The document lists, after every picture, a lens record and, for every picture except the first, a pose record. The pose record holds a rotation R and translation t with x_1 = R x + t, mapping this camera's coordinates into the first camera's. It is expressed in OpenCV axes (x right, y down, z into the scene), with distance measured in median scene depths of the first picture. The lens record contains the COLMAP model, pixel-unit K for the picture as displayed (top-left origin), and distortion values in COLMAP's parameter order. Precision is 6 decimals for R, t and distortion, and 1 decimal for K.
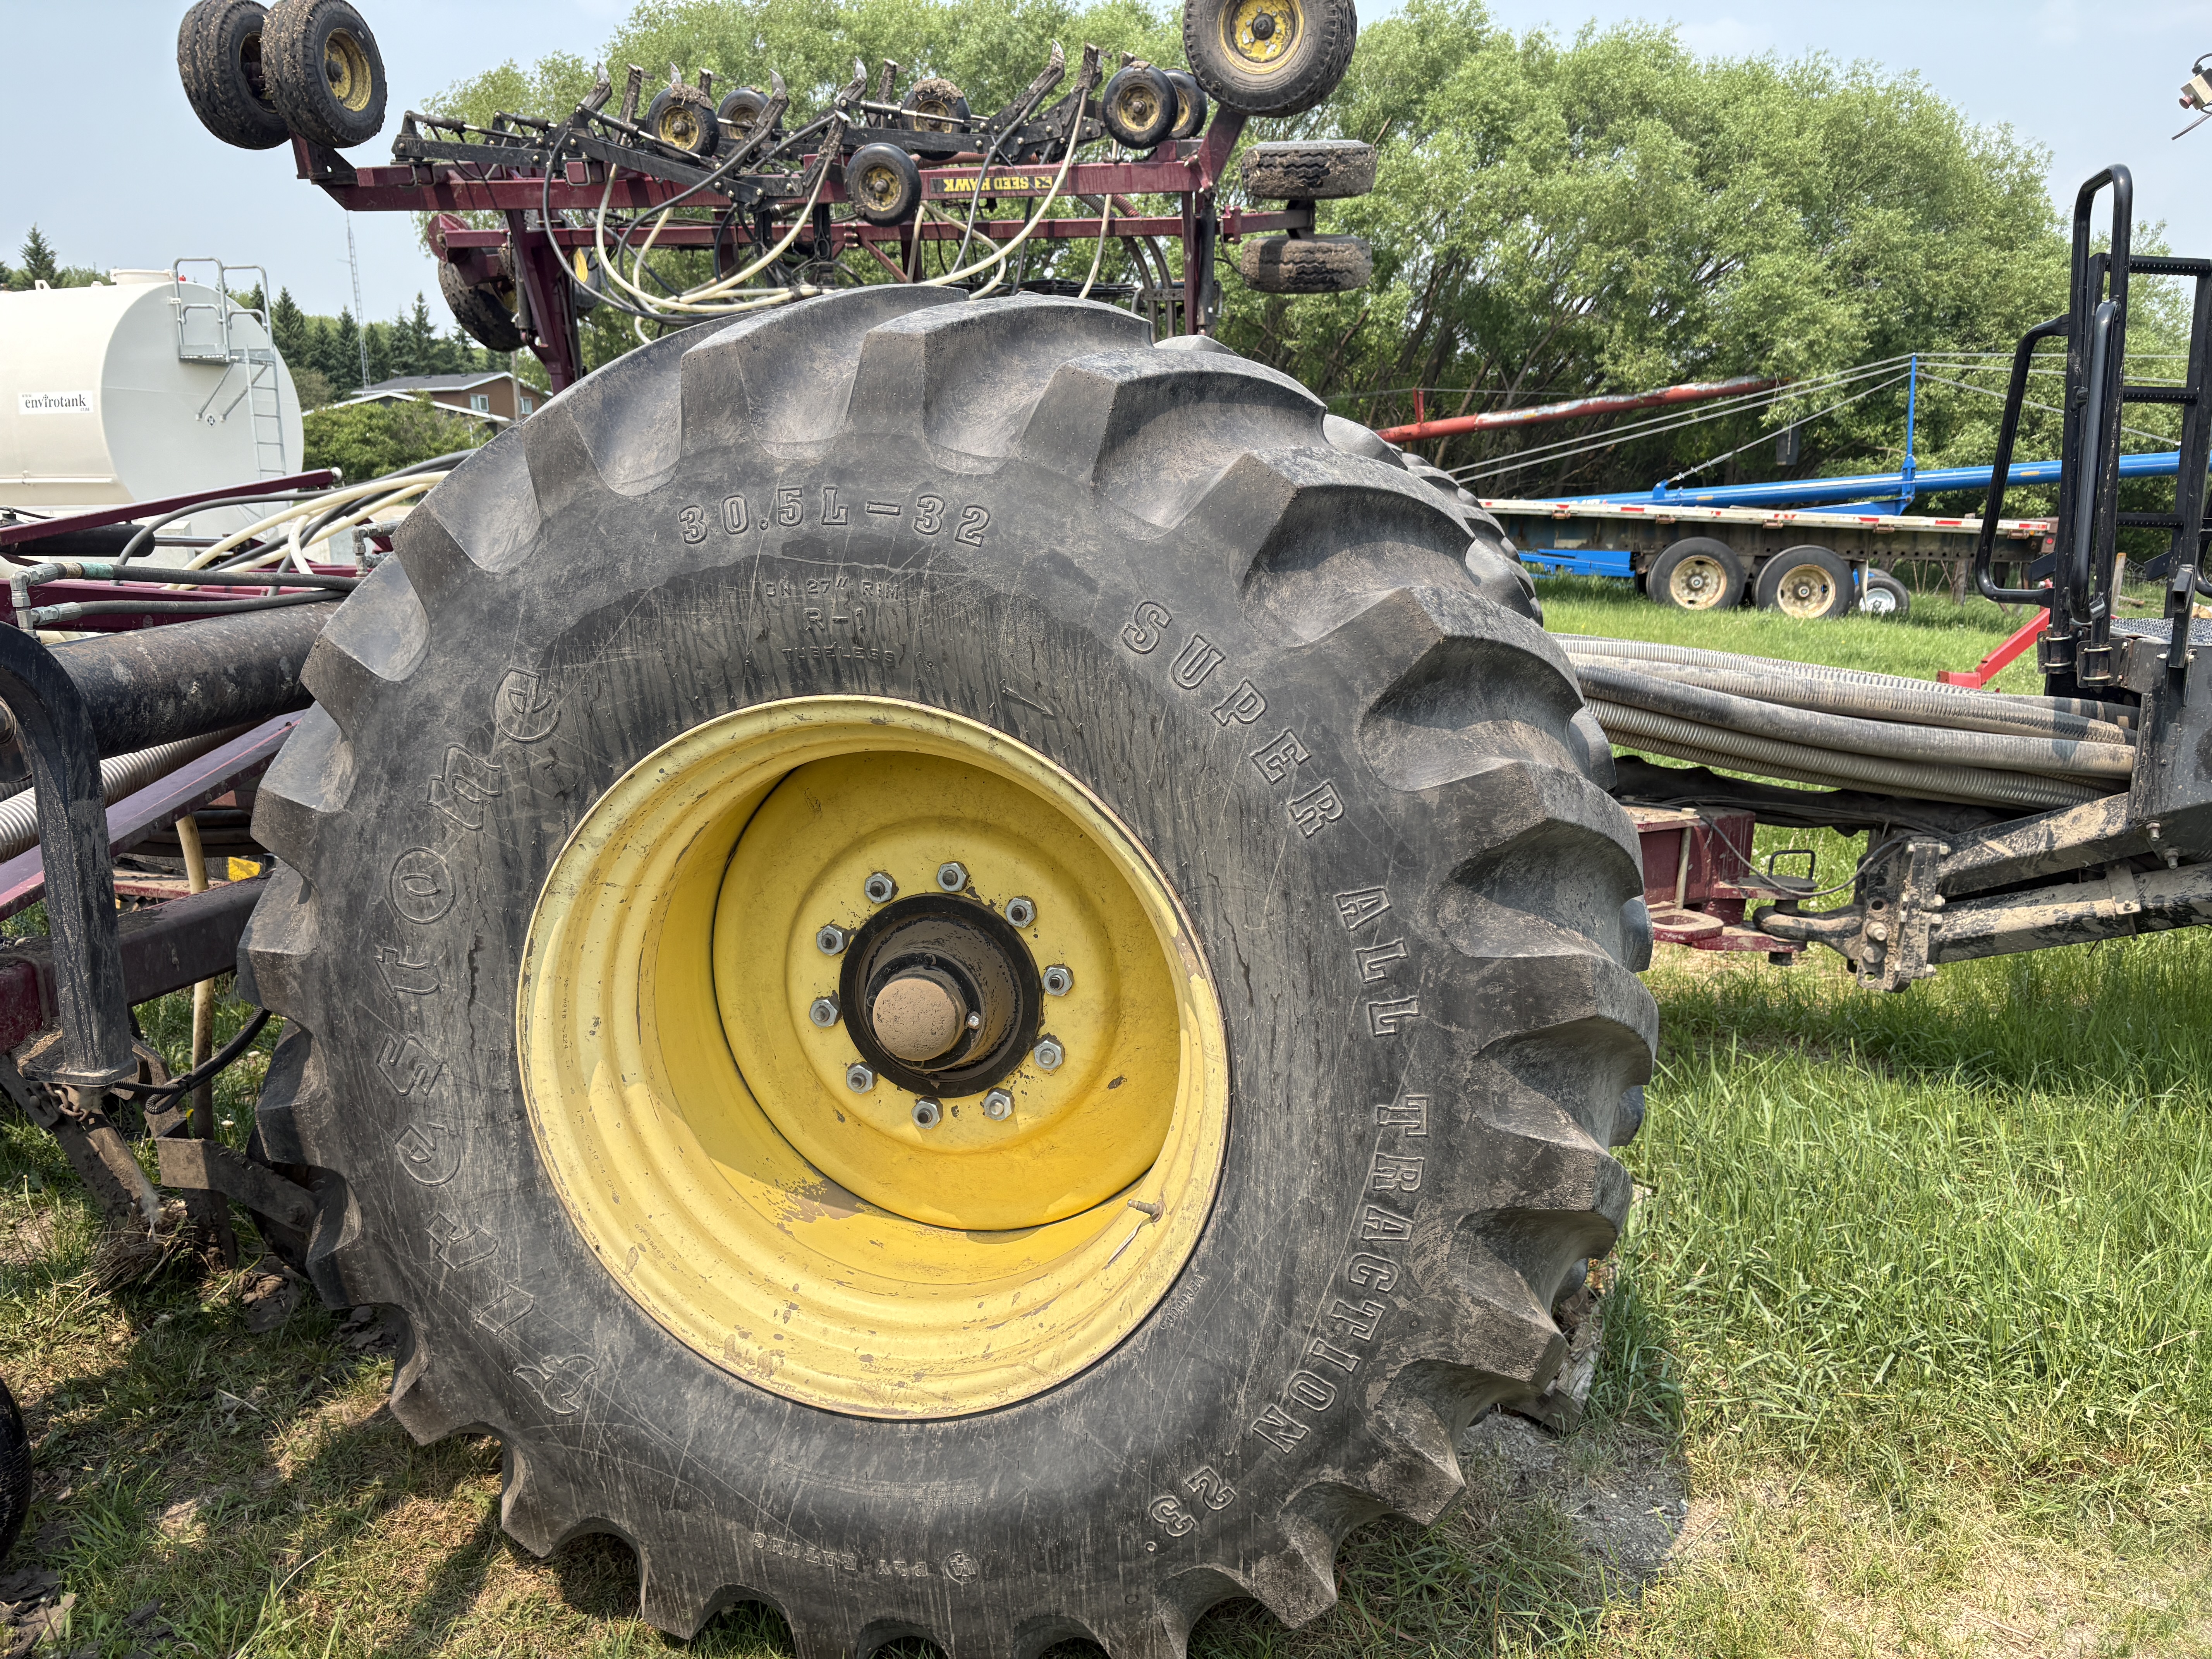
lens RADIAL K [[1685.0, 0, 1118.6], [0, 1685.0, 843.5], [0, 0, 1]] dist [0.034514, -0.036389]
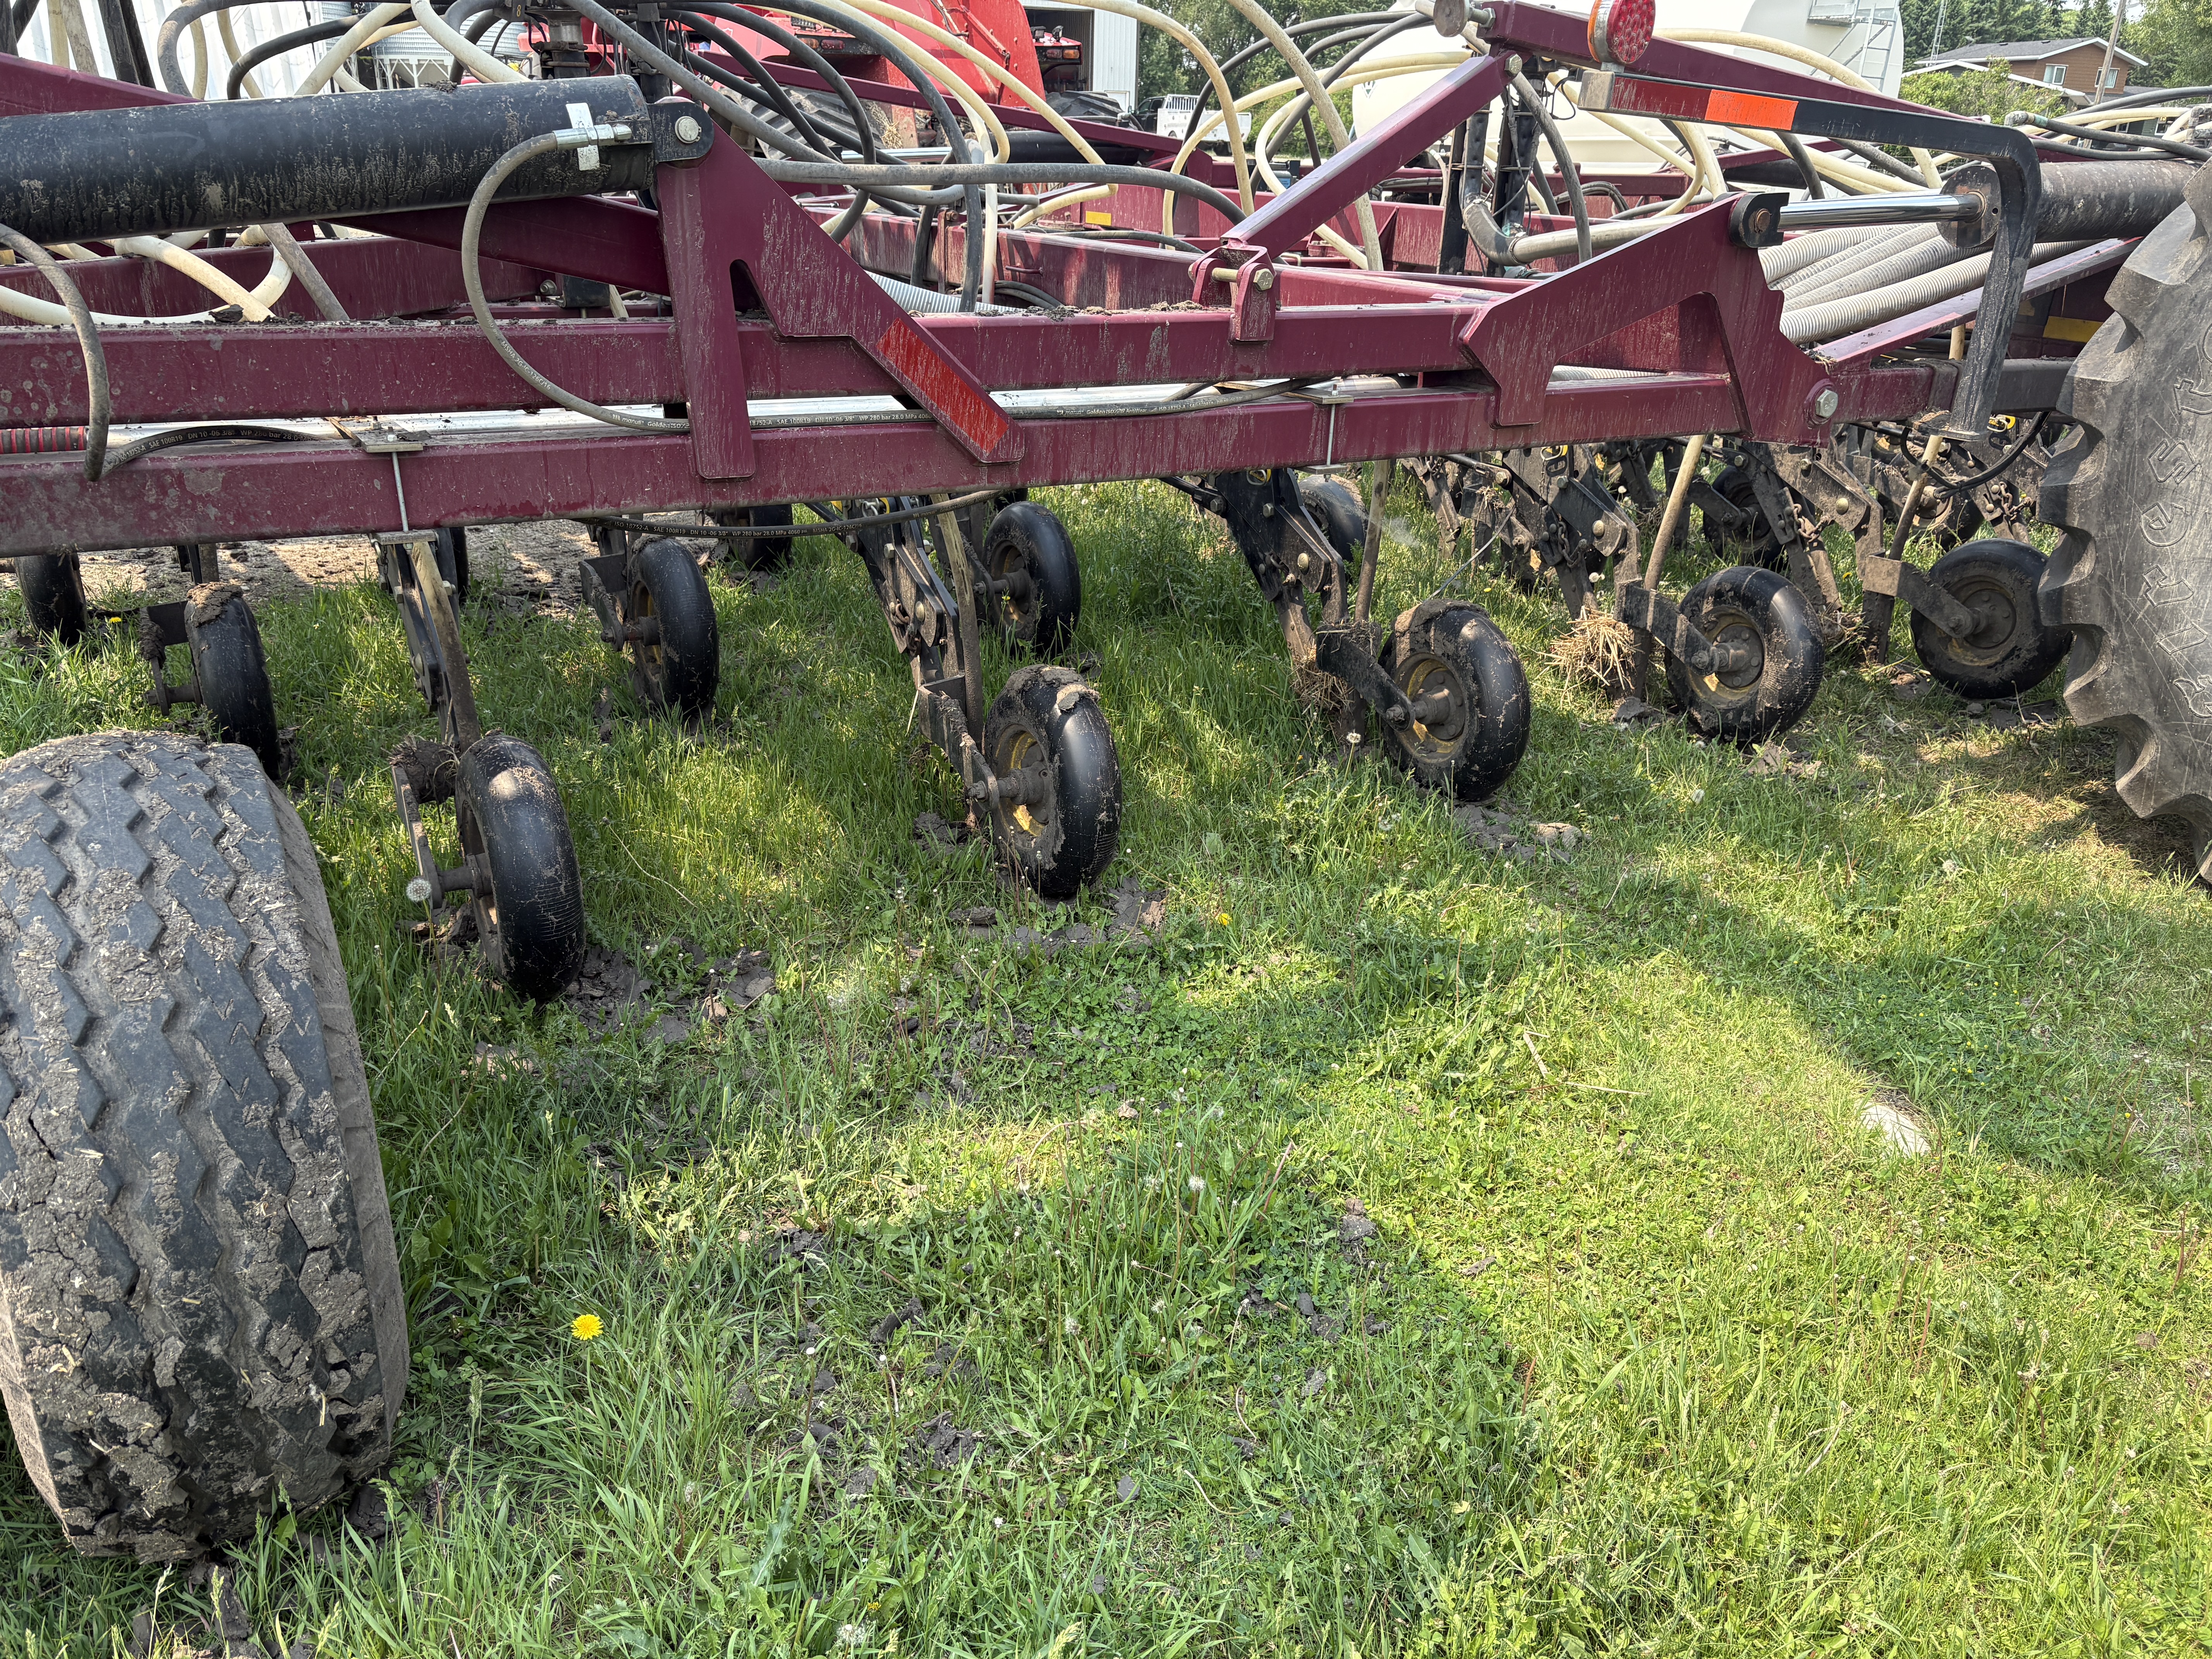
lens RADIAL K [[1685.0, 0, 1082.8], [0, 1685.0, 843.2], [0, 0, 1]] dist [0.034514, -0.036389]
pose [[0.677376, 0.308527, -0.667812, 0.037623], [-0.190976, 0.950429, 0.245385, 0.238919], [0.710415, -0.038682, 0.702719, -0.695219]]
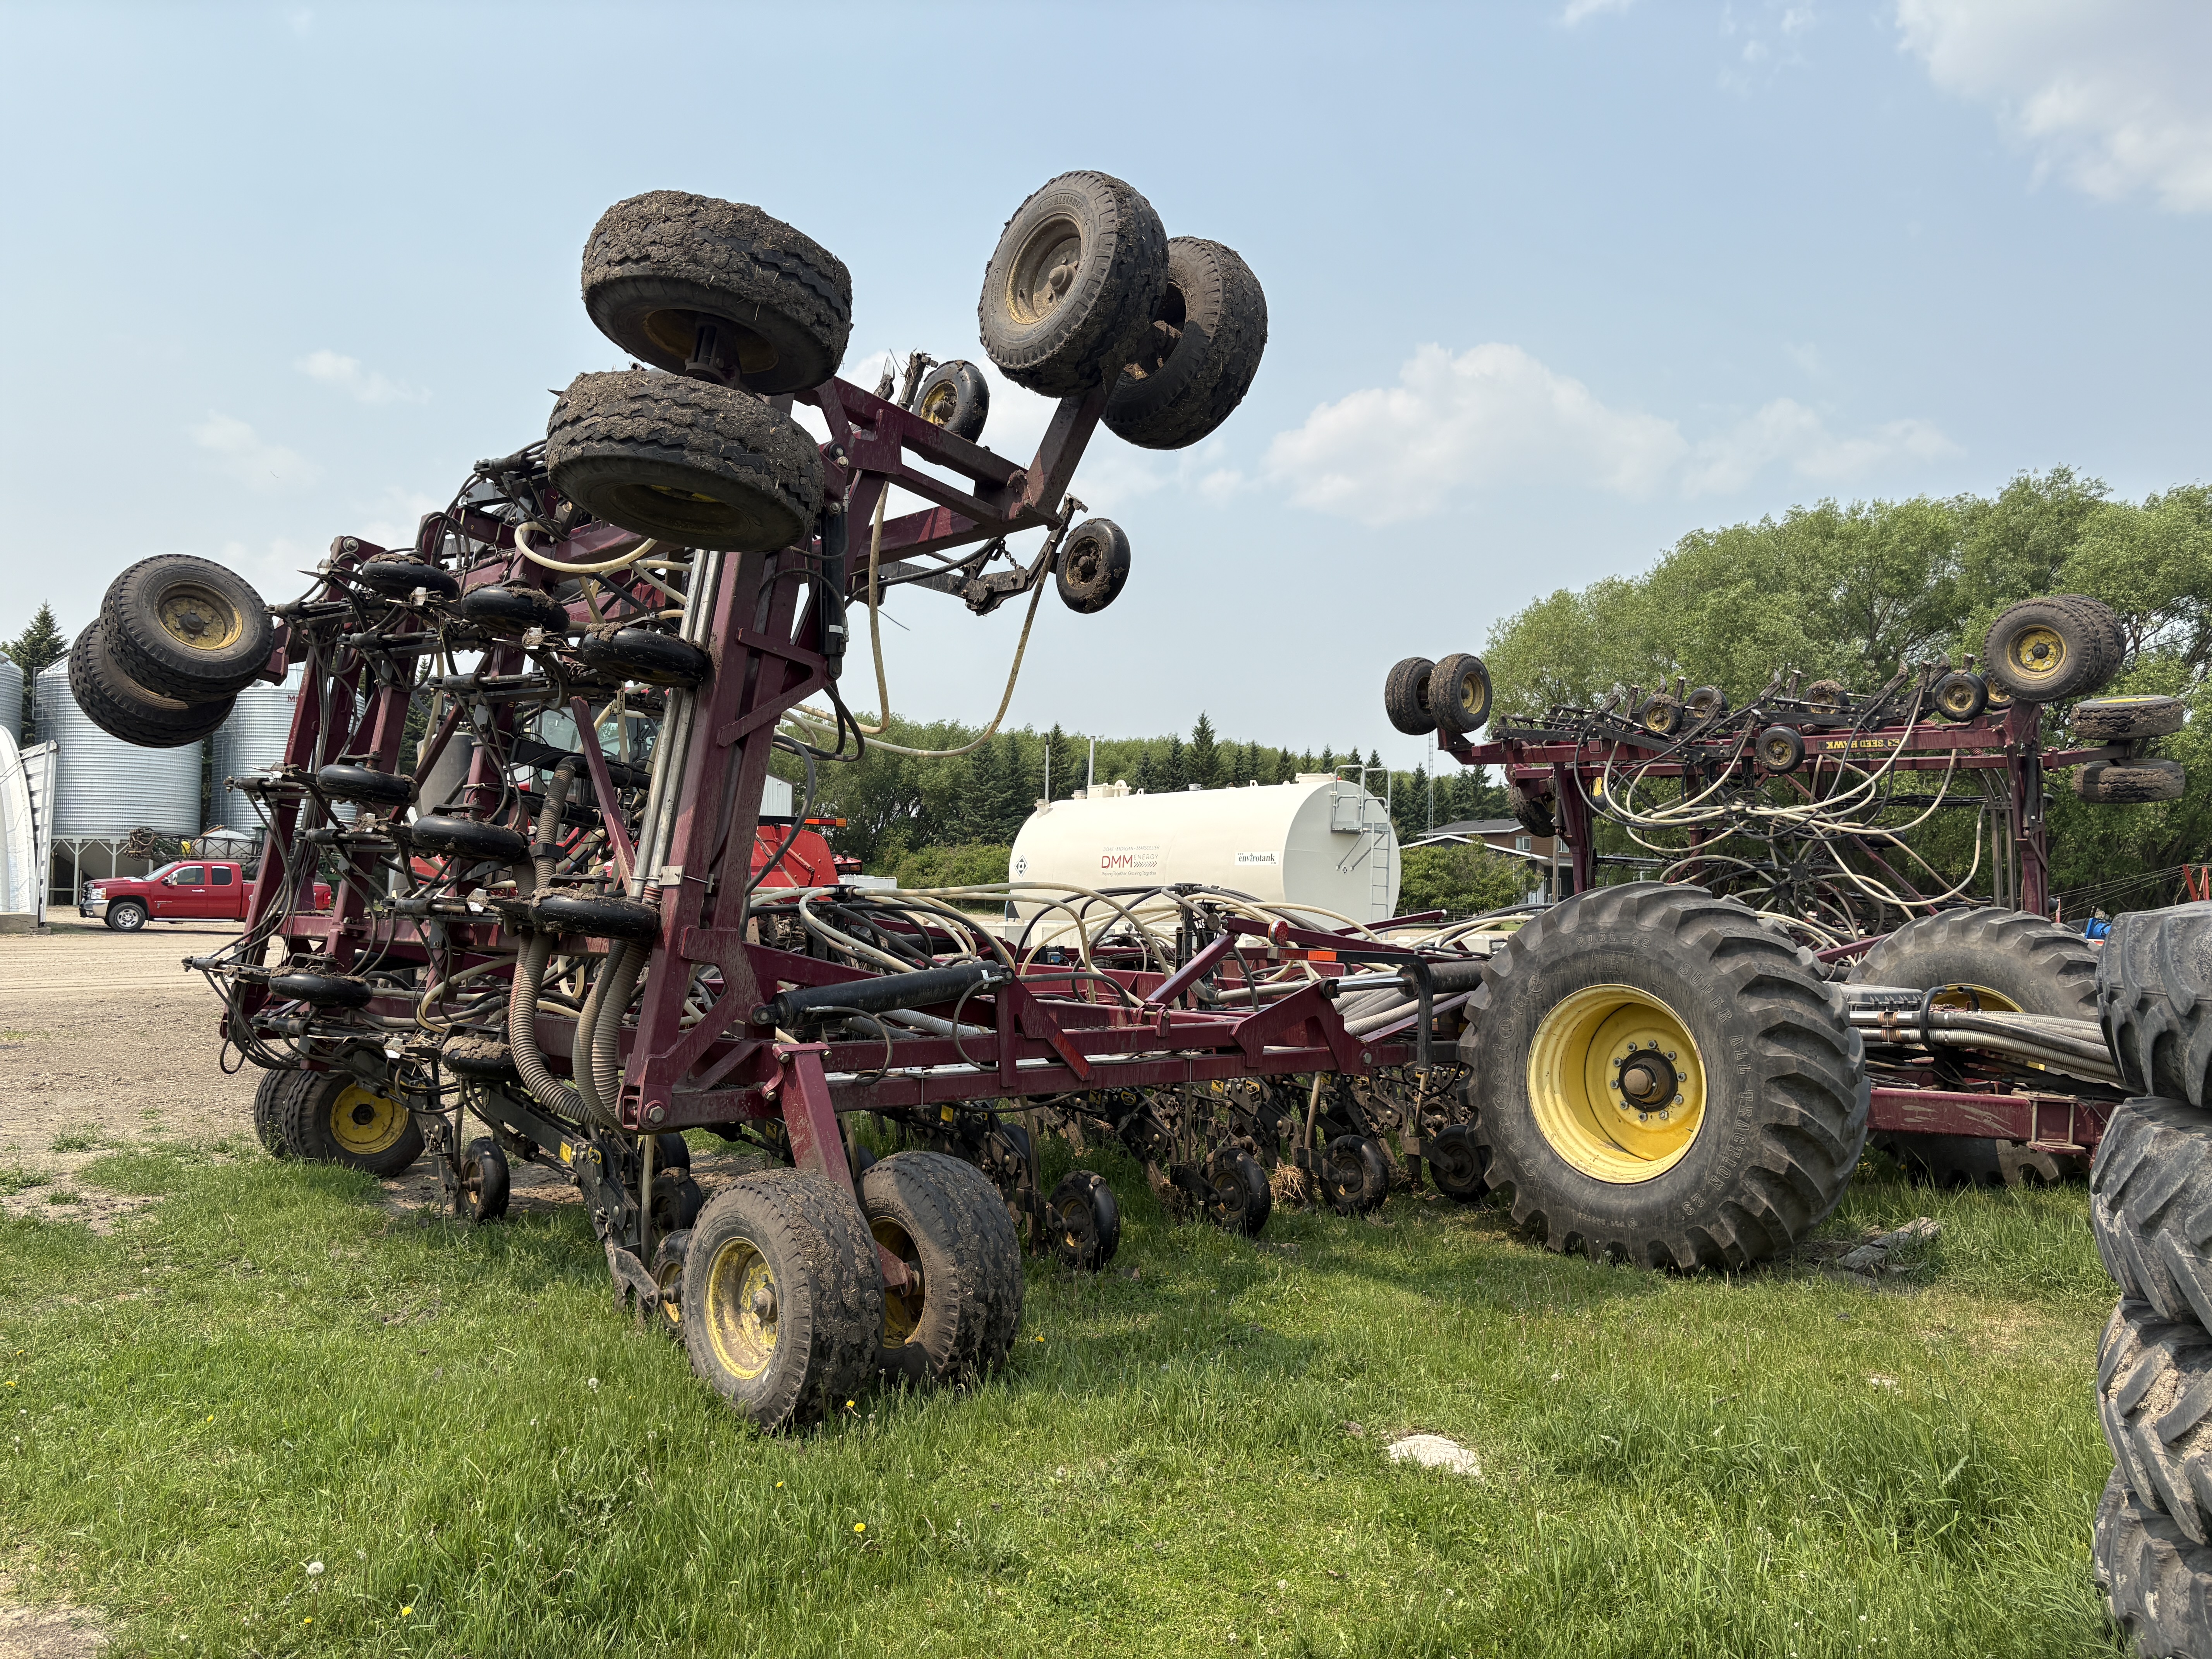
lens RADIAL K [[1685.0, 0, 1088.7], [0, 1685.0, 806.8], [0, 0, 1]] dist [0.034514, -0.036389]
pose [[0.824417, -0.007672, -0.565930, 0.882094], [-0.145688, 0.963337, -0.225291, 0.482510], [0.546910, 0.268183, 0.793074, -2.422711]]
